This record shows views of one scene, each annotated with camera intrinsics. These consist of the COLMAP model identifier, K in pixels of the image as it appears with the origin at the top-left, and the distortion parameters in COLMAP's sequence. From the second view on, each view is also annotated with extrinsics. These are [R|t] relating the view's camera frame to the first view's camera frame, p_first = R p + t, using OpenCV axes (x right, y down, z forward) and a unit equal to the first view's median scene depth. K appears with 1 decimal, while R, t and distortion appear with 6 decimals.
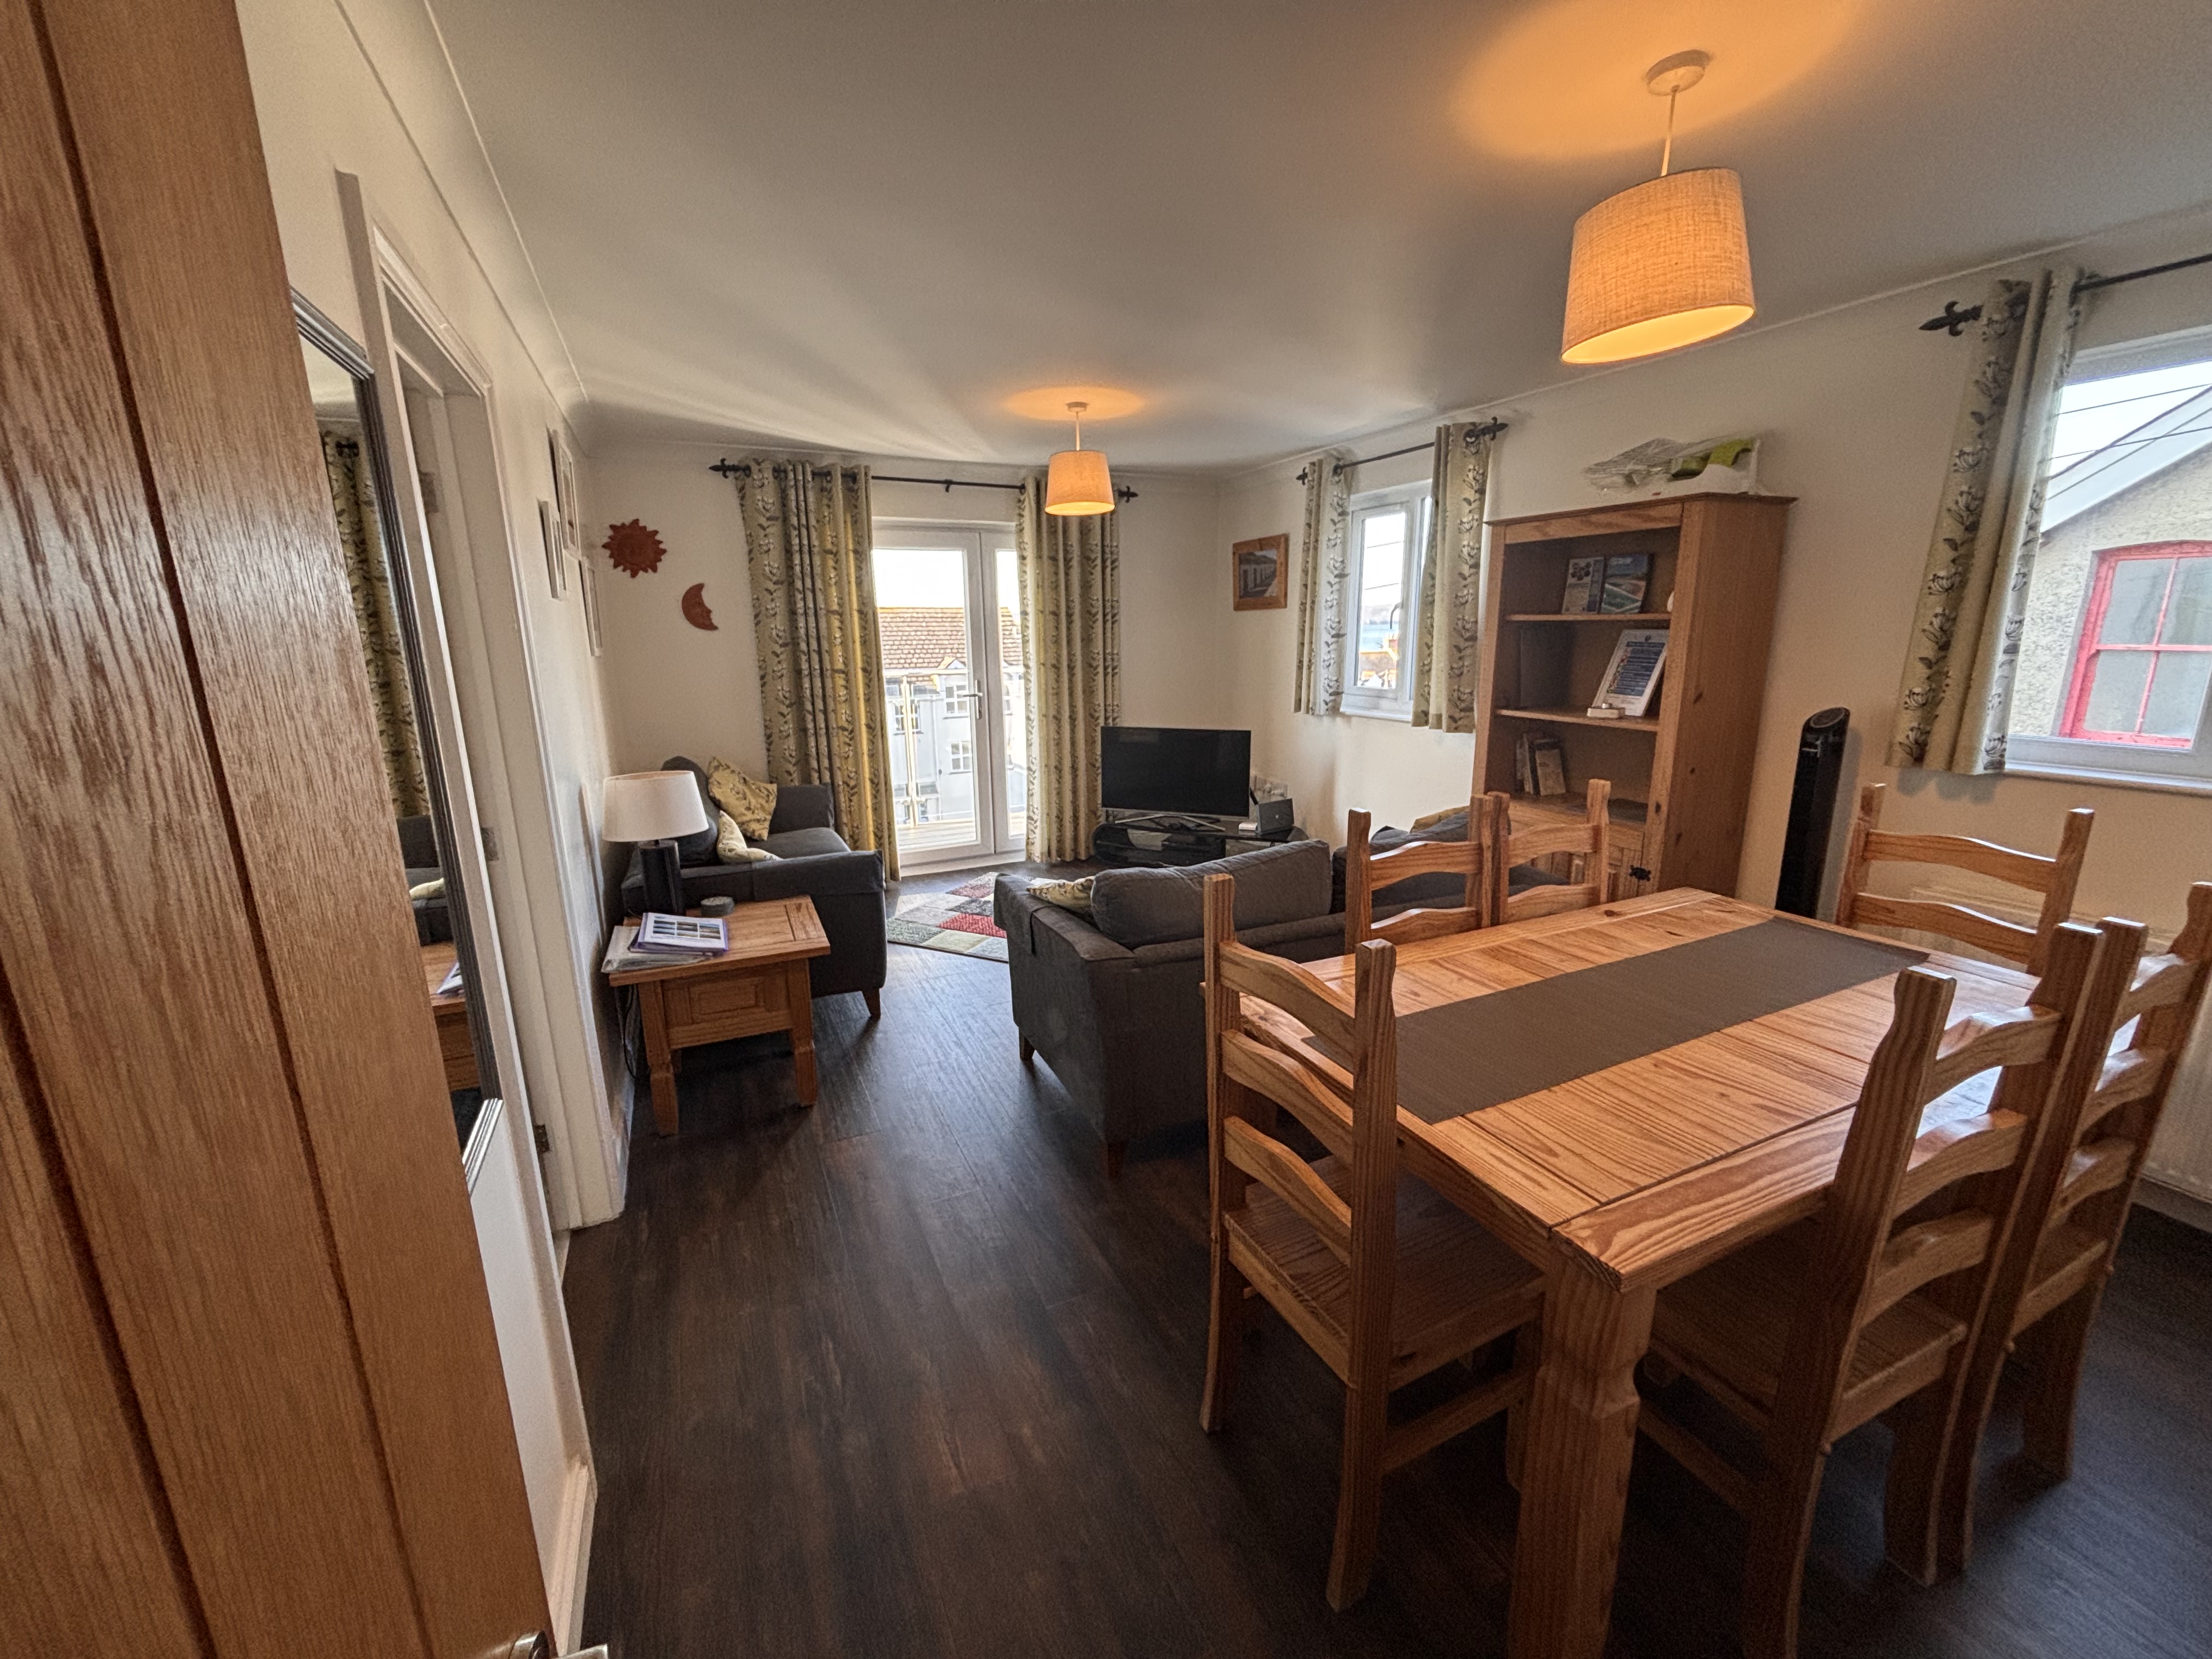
lens RADIAL K [[881.7, 0, 1106.0], [0, 881.7, 829.5], [0, 0, 1]] dist [0.001253, -0.000196]
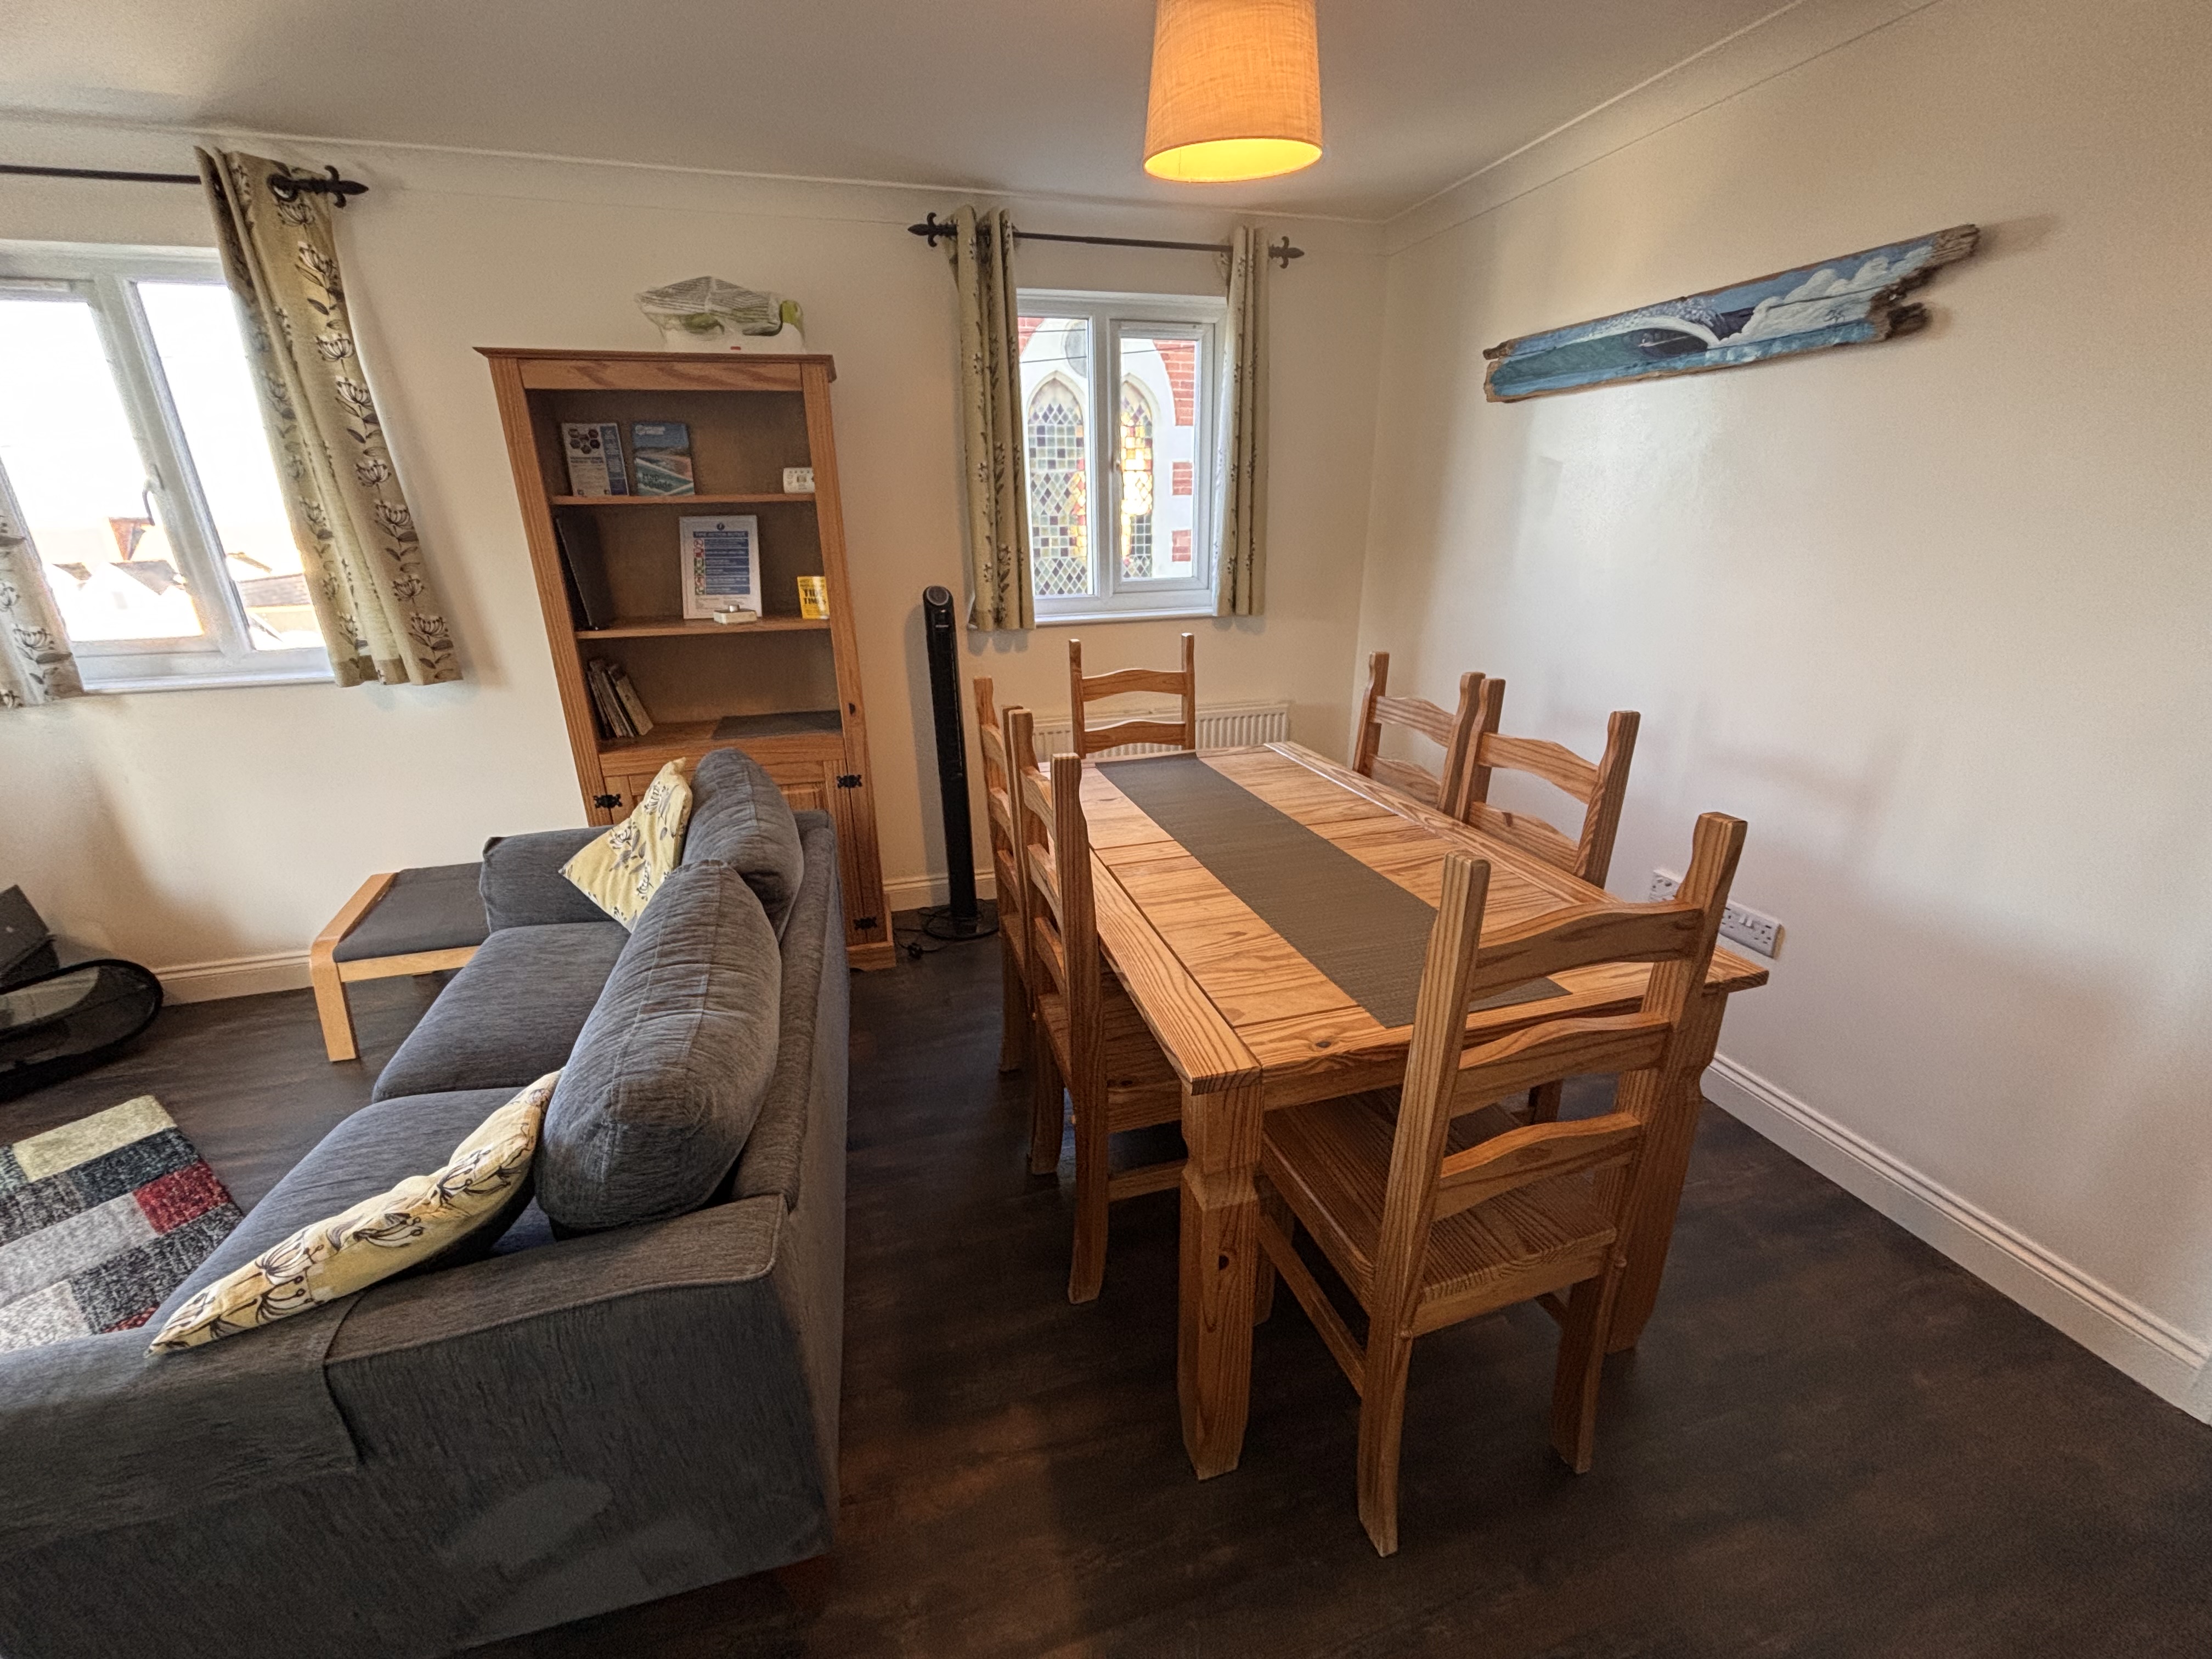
lens RADIAL K [[894.2, 0, 1106.0], [0, 894.2, 829.5], [0, 0, 1]] dist [-0.001673, -0.000310]
pose [[0.156732, -0.319587, 0.934505, -0.164256], [0.237280, 0.930670, 0.278480, -0.065775], [-0.958714, 0.178092, 0.221697, 0.341815]]
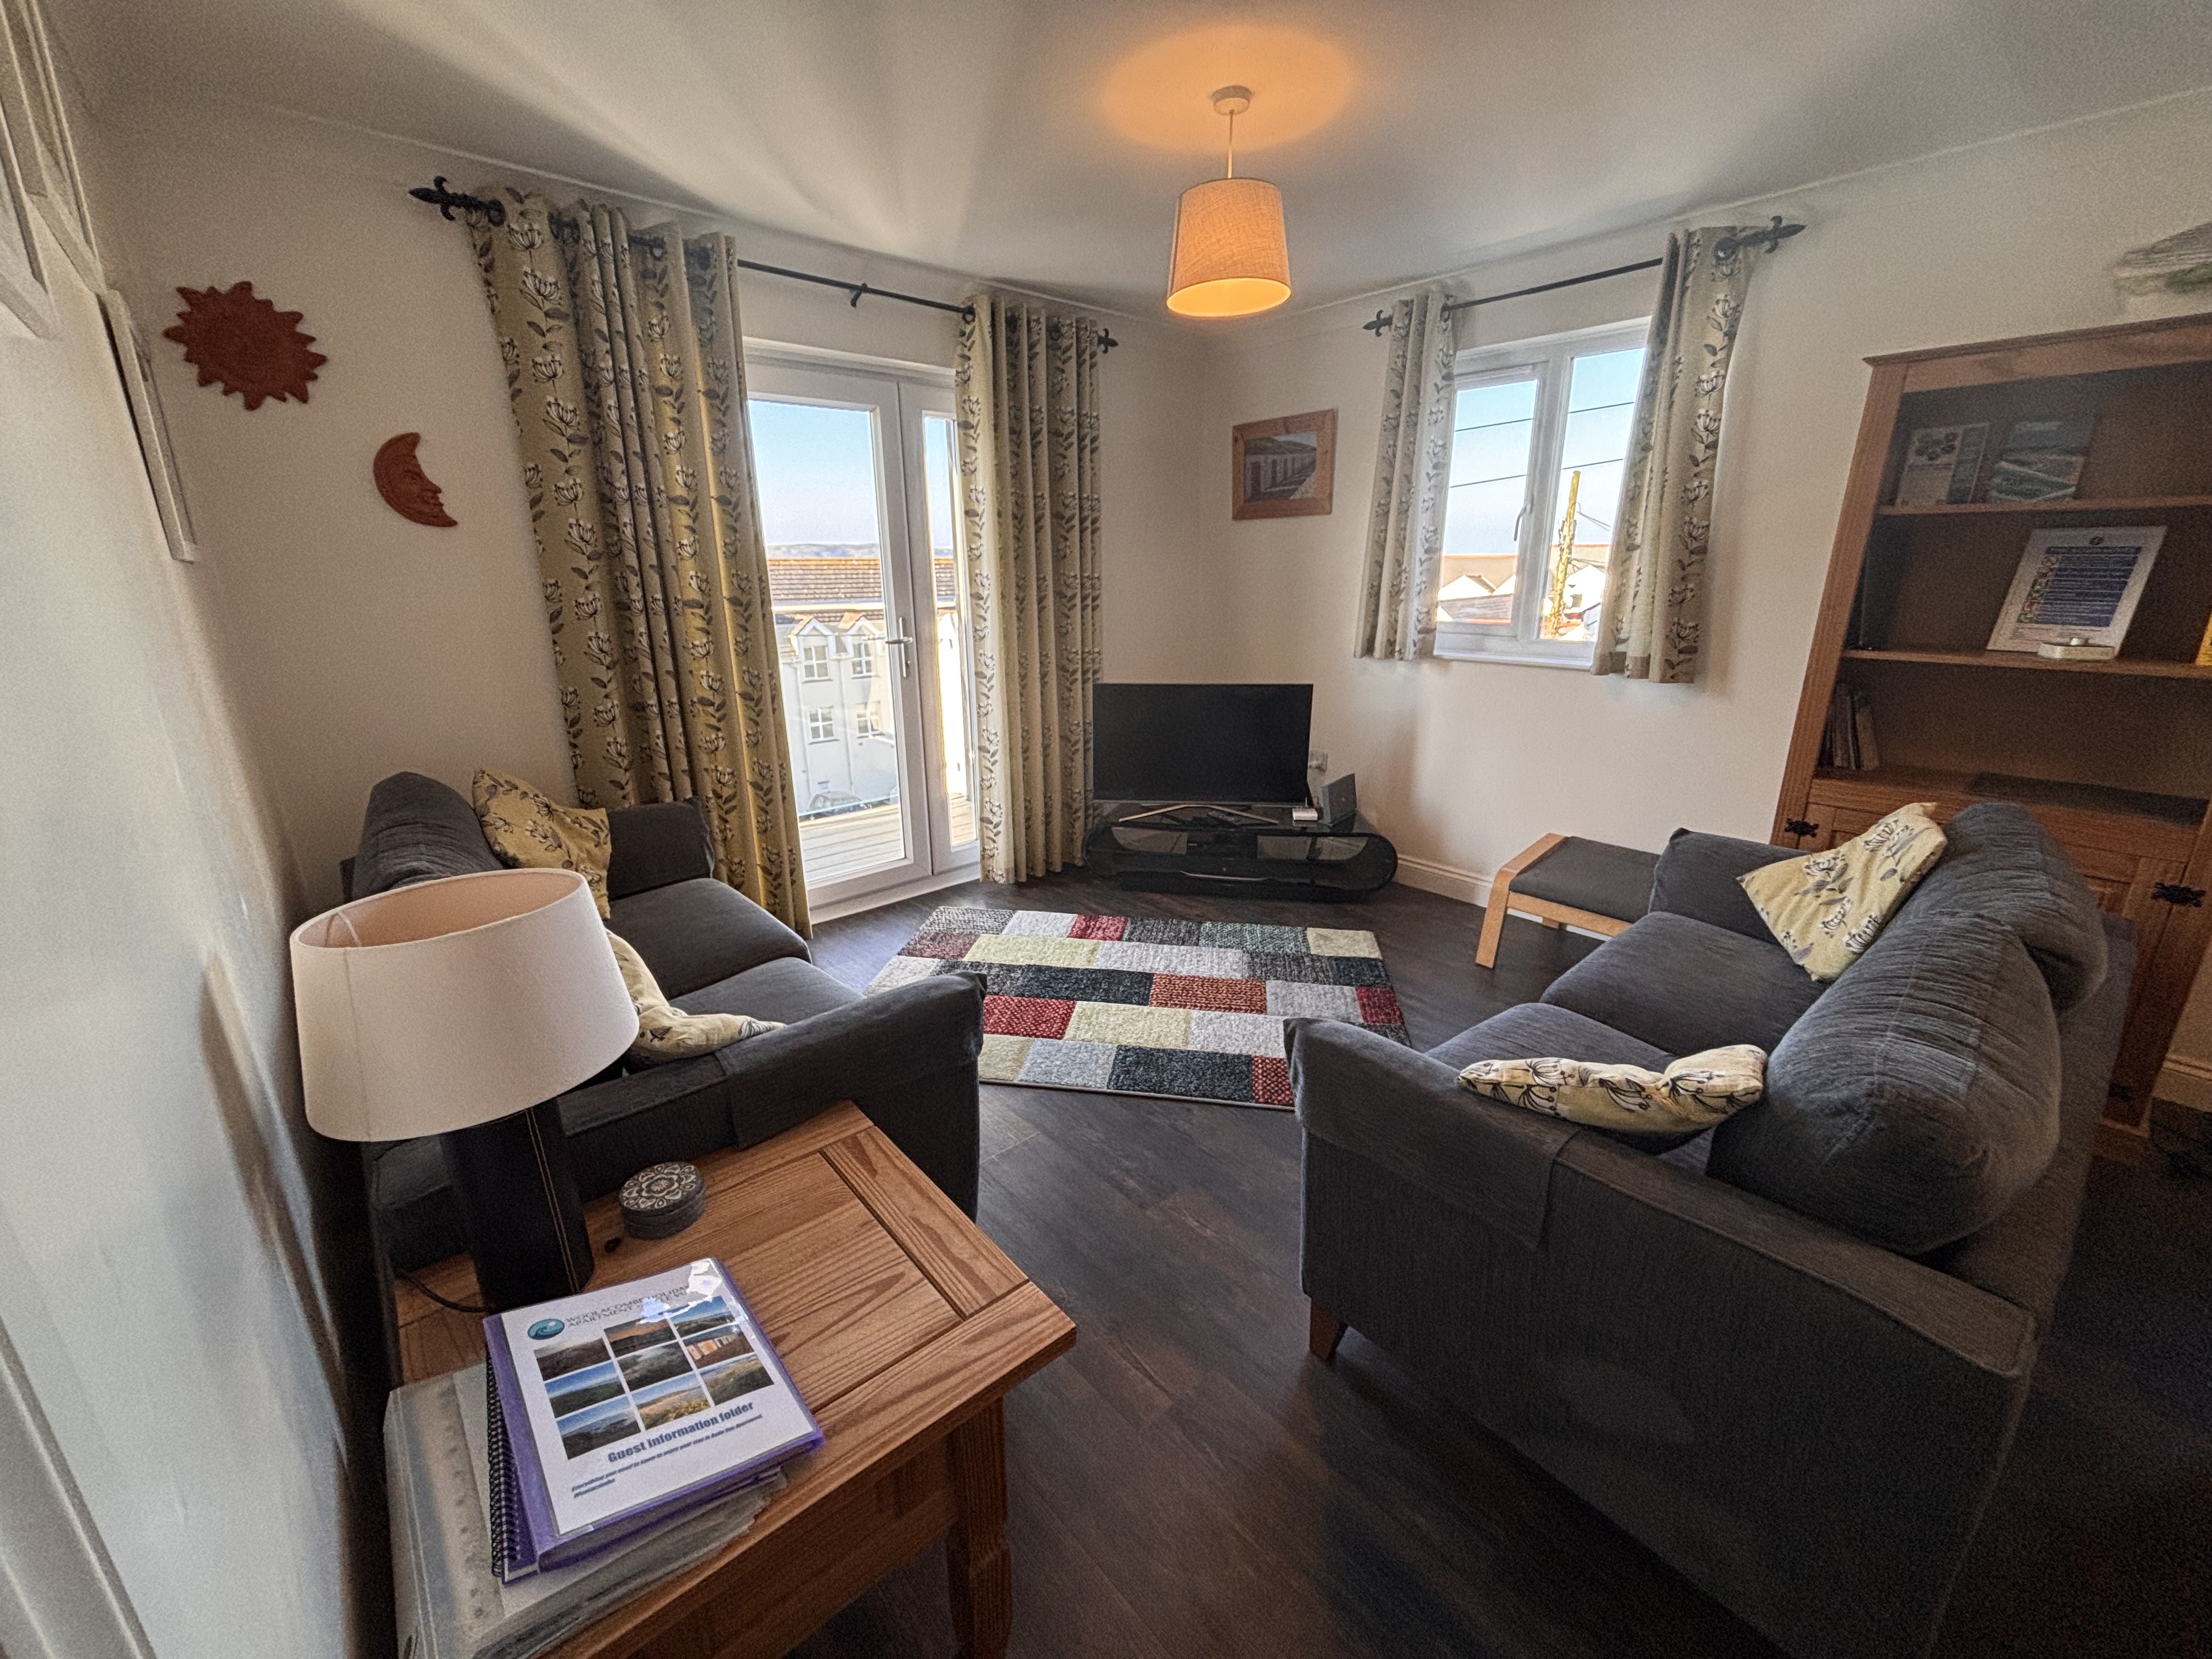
lens RADIAL K [[897.1, 0, 1107.3], [0, 897.1, 822.0], [0, 0, 1]] dist [-0.002495, 0.004139]
pose [[0.959806, -0.072031, 0.271264, -0.222677], [0.057026, 0.996395, 0.062807, -0.060424], [-0.274811, -0.044813, 0.960453, 0.365498]]
